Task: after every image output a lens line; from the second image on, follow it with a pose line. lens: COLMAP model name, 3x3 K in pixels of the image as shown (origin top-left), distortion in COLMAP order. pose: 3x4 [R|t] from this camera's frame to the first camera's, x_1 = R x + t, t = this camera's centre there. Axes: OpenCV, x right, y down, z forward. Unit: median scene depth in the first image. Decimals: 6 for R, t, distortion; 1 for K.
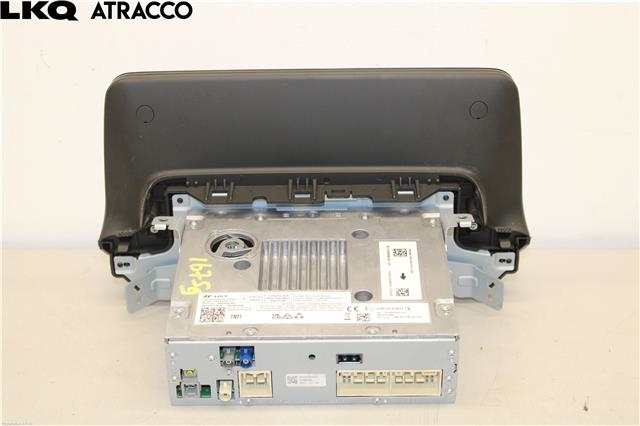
lens RADIAL K [[1174.8, 0, 322.2], [0, 1174.8, 213.5], [0, 0, 1]] dist [-0.008353, 0.000000]
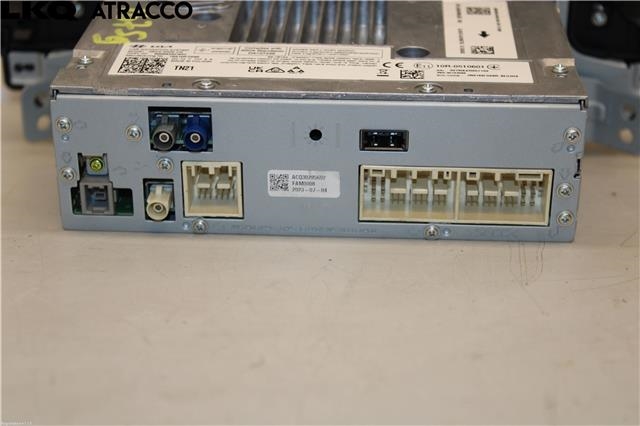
lens RADIAL K [[1351.2, 0, 318.0], [0, 1351.2, 212.4], [0, 0, 1]] dist [-0.021760, 0.000000]
pose [[0.998498, 0.035276, -0.041917, 0.019742], [-0.039257, 0.994383, -0.098293, 0.215581], [0.038214, 0.099791, 0.994274, 0.367749]]
